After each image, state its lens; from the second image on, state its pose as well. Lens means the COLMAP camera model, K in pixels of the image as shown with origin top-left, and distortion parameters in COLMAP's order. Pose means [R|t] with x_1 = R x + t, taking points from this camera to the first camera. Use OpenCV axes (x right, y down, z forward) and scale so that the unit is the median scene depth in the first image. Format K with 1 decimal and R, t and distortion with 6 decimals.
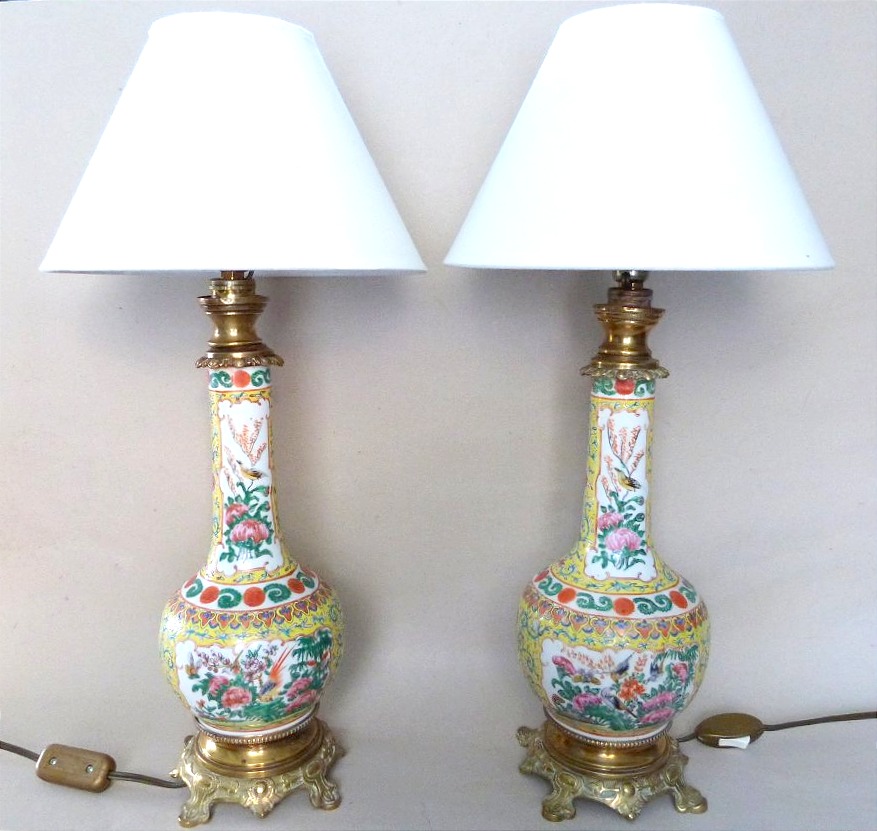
lens RADIAL K [[891.1, 0, 436.5], [0, 891.1, 394.5], [0, 0, 1]] dist [-0.050881, 0.001935]
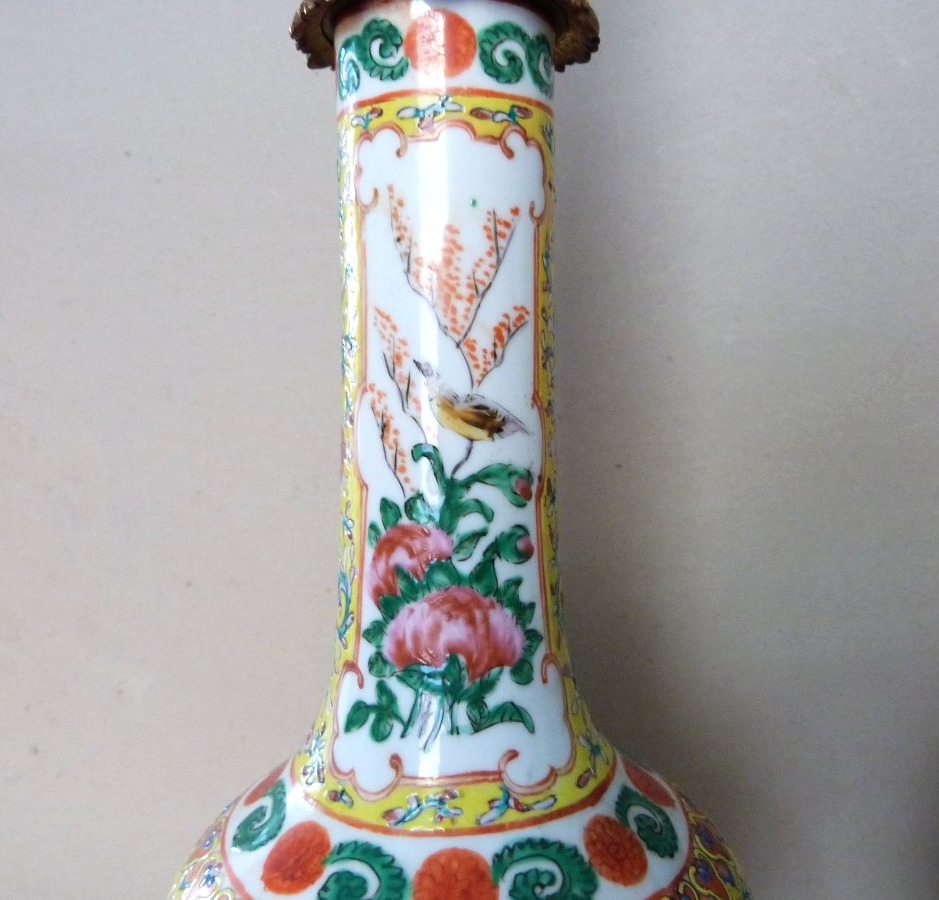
lens RADIAL K [[896.7, 0, 489.6], [0, 896.7, 452.7], [0, 0, 1]] dist [-0.051111, -0.002348]
pose [[0.969710, 0.026401, -0.242830, -0.136581], [-0.039716, 0.997954, -0.050100, 0.114064], [0.241010, 0.058226, 0.968774, 0.743240]]
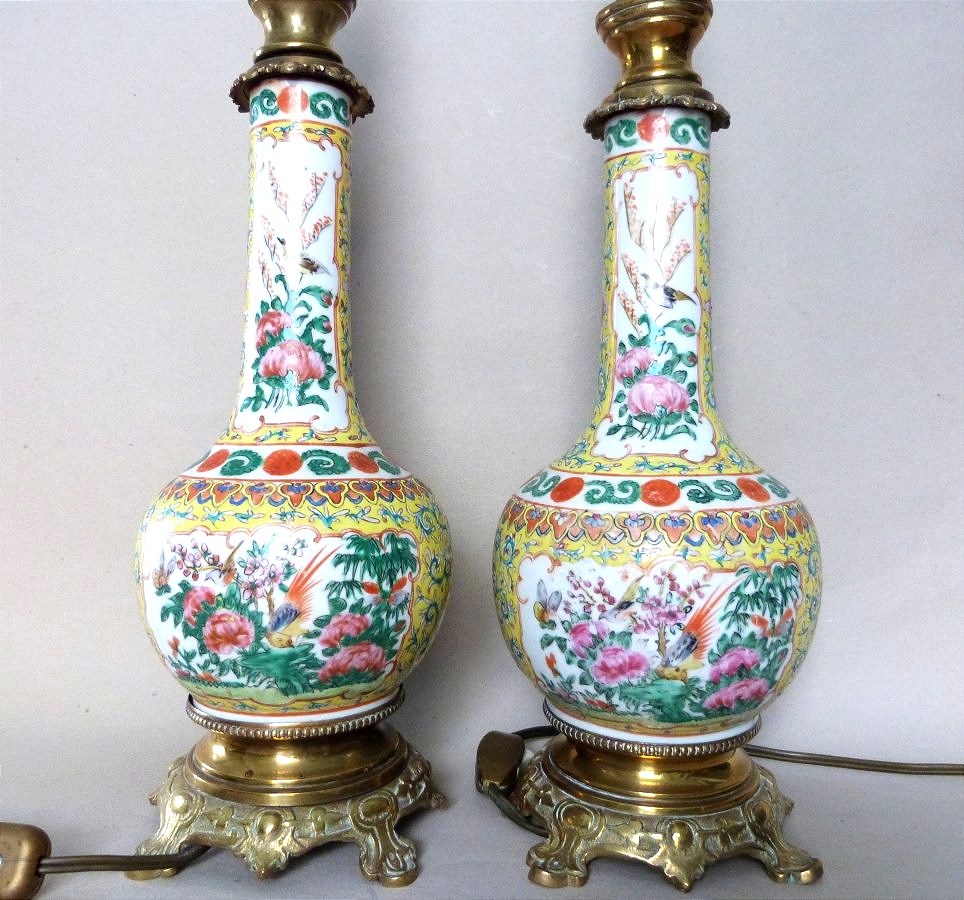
lens RADIAL K [[887.0, 0, 482.0], [0, 887.0, 450.0], [0, 0, 1]] dist [-0.053275, 0.006131]
pose [[0.977803, 0.026027, -0.207902, 0.035711], [-0.054445, 0.989731, -0.132165, 0.285157], [0.202327, 0.140550, 0.969180, 0.472442]]
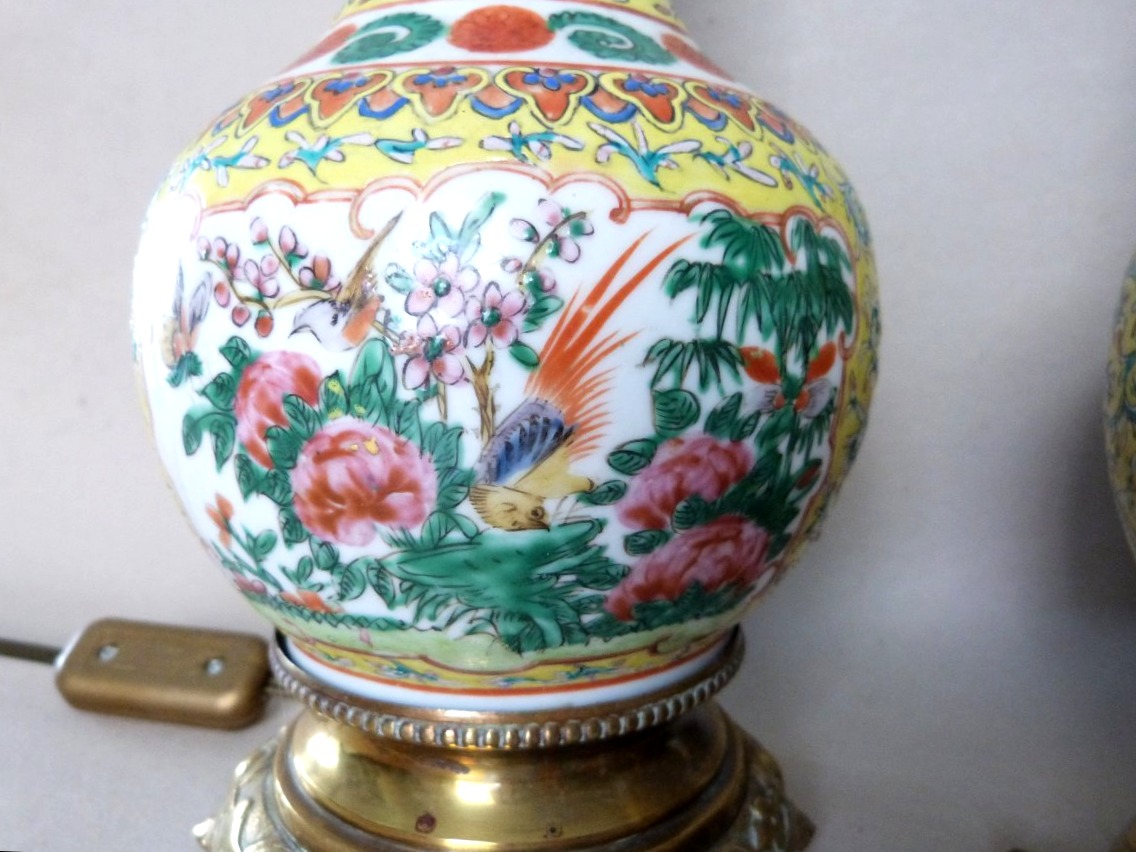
lens RADIAL K [[886.1, 0, 568.0], [0, 886.1, 426.0], [0, 0, 1]] dist [-0.038155, 0.005956]
pose [[0.966764, 0.064982, -0.247276, -0.132358], [-0.067199, 0.997739, -0.000527, 0.316597], [0.246683, 0.017126, 0.968945, 0.798426]]
